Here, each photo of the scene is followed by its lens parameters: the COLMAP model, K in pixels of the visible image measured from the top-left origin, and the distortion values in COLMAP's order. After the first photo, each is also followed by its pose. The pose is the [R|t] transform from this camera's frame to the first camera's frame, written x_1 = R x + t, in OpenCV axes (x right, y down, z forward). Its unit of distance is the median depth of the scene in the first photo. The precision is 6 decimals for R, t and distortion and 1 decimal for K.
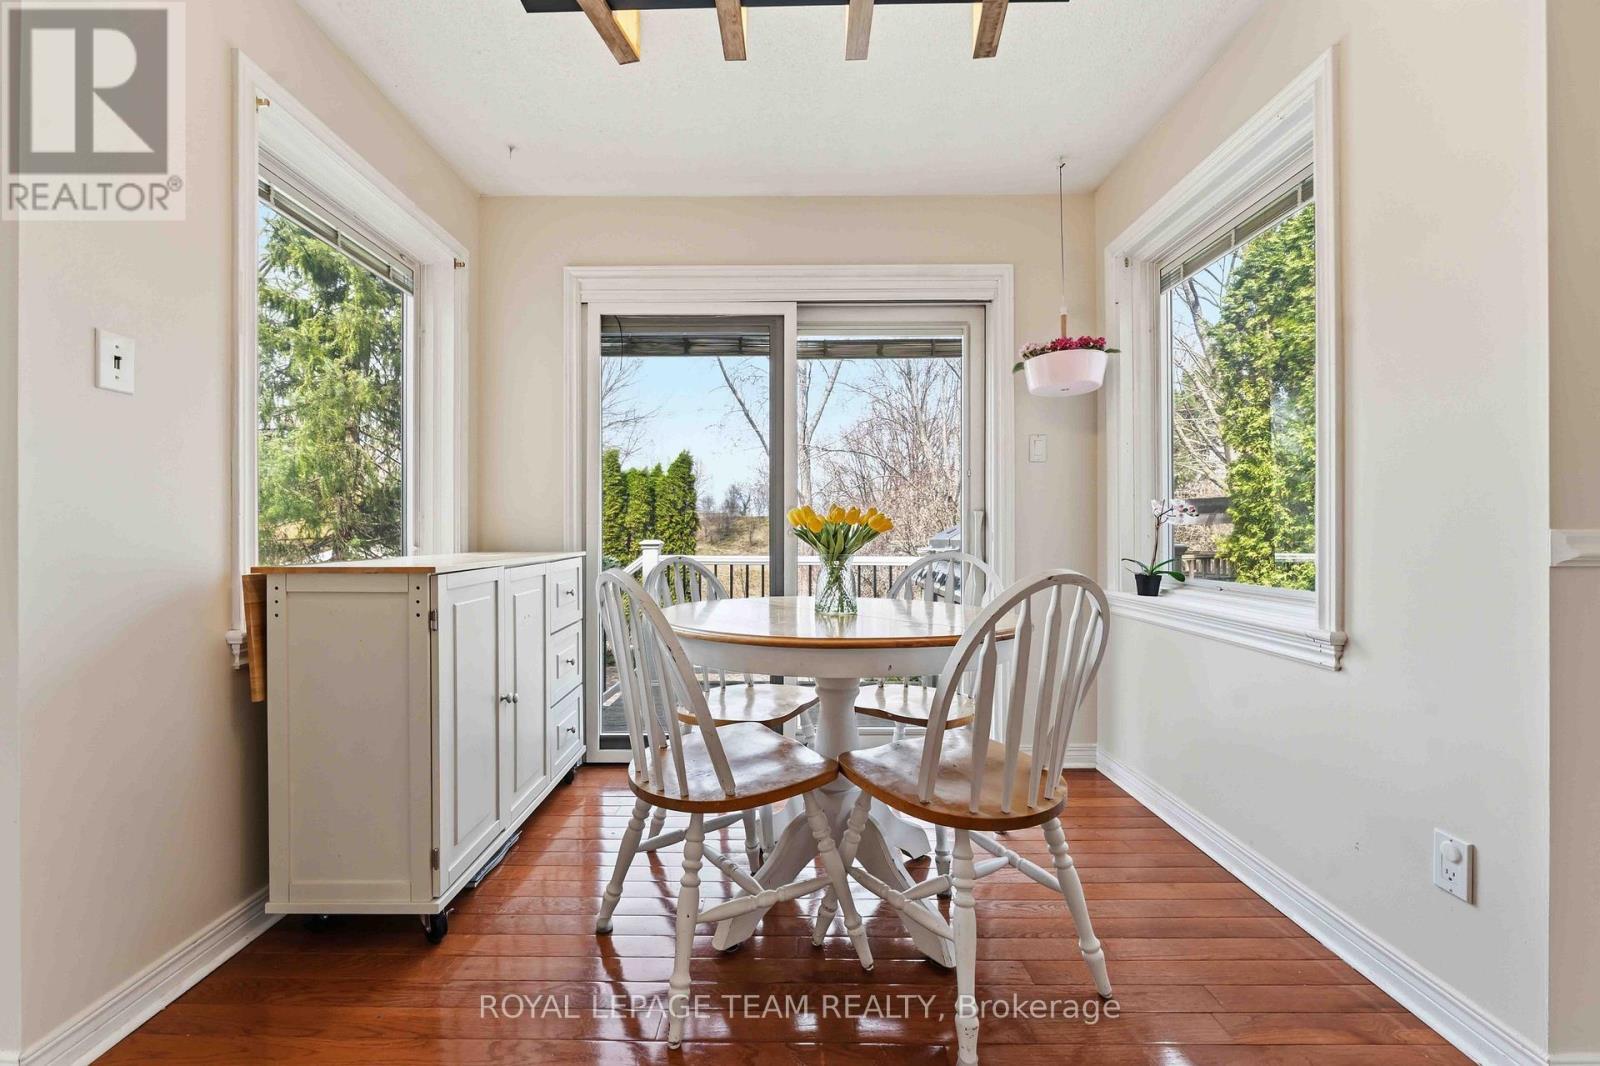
lens RADIAL K [[542.0, 0, 783.8], [0, 542.0, 537.5], [0, 0, 1]] dist [0.002586, 0.000030]
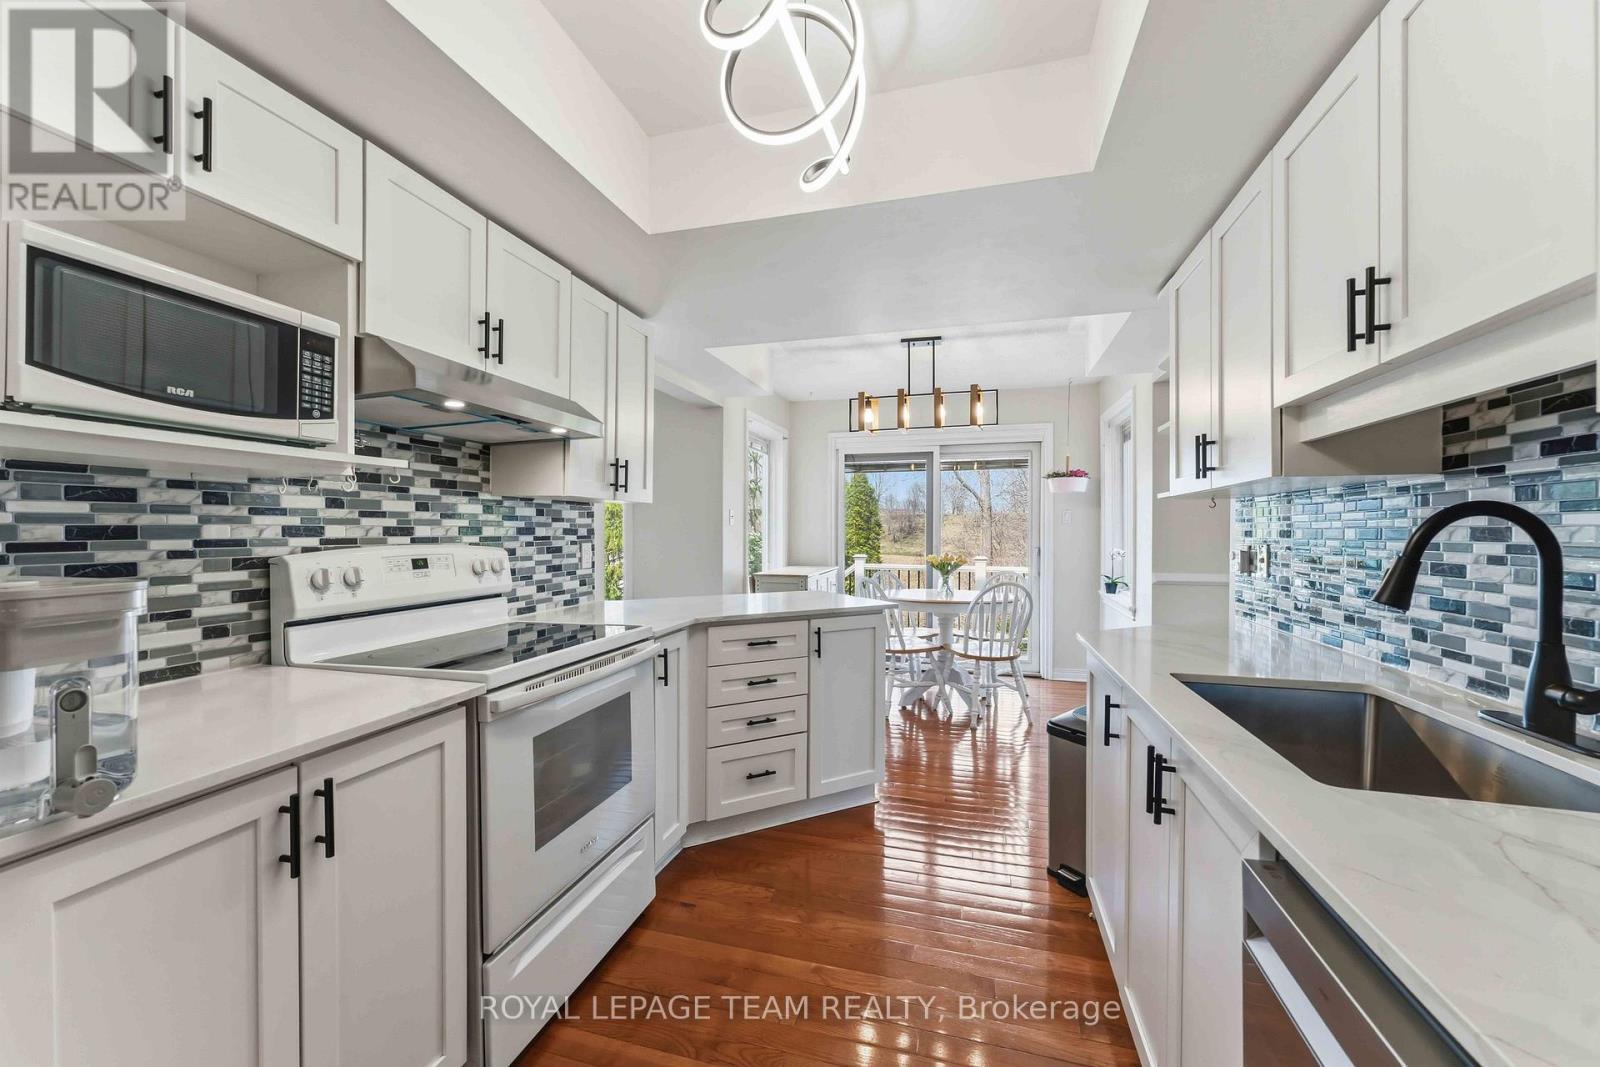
lens RADIAL K [[542.0, 0, 808.8], [0, 542.0, 538.6], [0, 0, 1]] dist [0.002586, 0.000030]
pose [[0.958675, 0.000710, -0.284503, 0.147670], [0.001329, 0.999975, 0.006973, -0.109072], [0.284501, -0.007063, 0.958650, -1.211290]]
